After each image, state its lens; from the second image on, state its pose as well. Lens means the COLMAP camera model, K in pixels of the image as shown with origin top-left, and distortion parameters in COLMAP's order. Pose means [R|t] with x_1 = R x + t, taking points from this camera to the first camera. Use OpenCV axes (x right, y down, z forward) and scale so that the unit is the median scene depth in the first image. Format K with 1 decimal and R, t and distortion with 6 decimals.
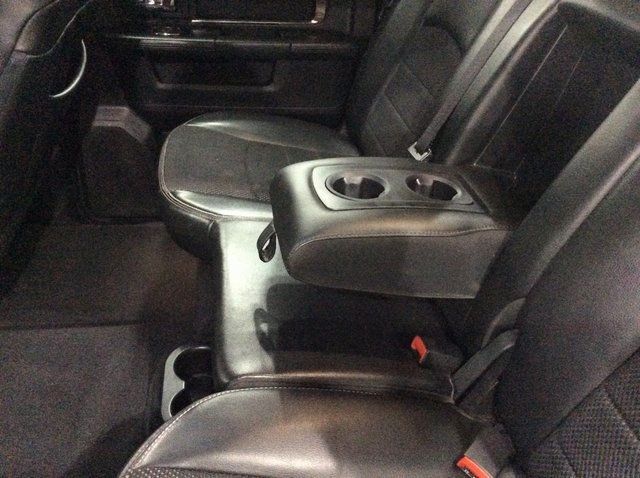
lens RADIAL K [[595.3, 0, 320.0], [0, 595.3, 239.0], [0, 0, 1]] dist [0.120328, -0.176710]
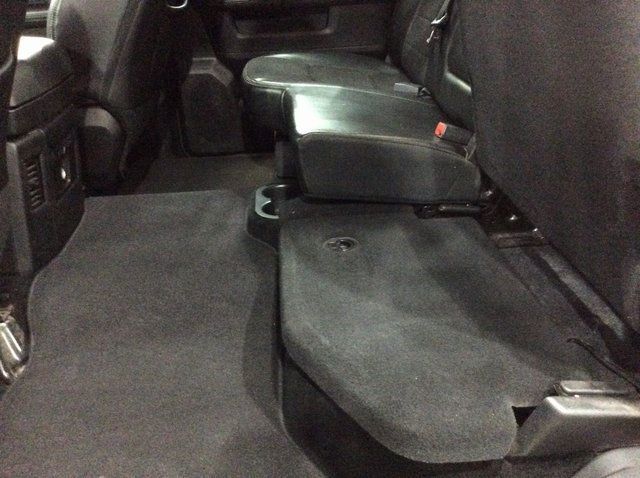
lens RADIAL K [[595.3, 0, 320.0], [0, 595.3, 239.0], [0, 0, 1]] dist [0.120328, -0.176710]
pose [[0.990716, -0.064889, -0.119464, 0.023681], [0.053479, 0.993910, -0.096352, 0.298100], [0.124989, 0.089069, 0.988152, -0.186386]]
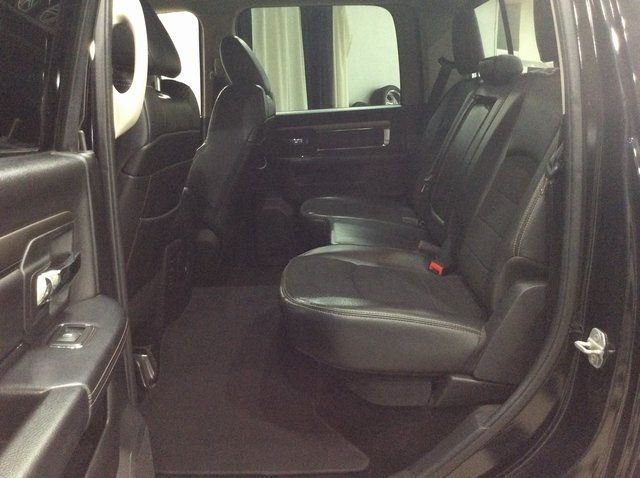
lens RADIAL K [[595.3, 0, 320.0], [0, 595.3, 239.0], [0, 0, 1]] dist [0.120328, -0.176710]
pose [[0.979398, -0.066461, -0.190689, 0.127292], [0.003415, 0.949605, -0.313431, 0.466777], [0.201910, 0.306322, 0.930268, -0.610077]]
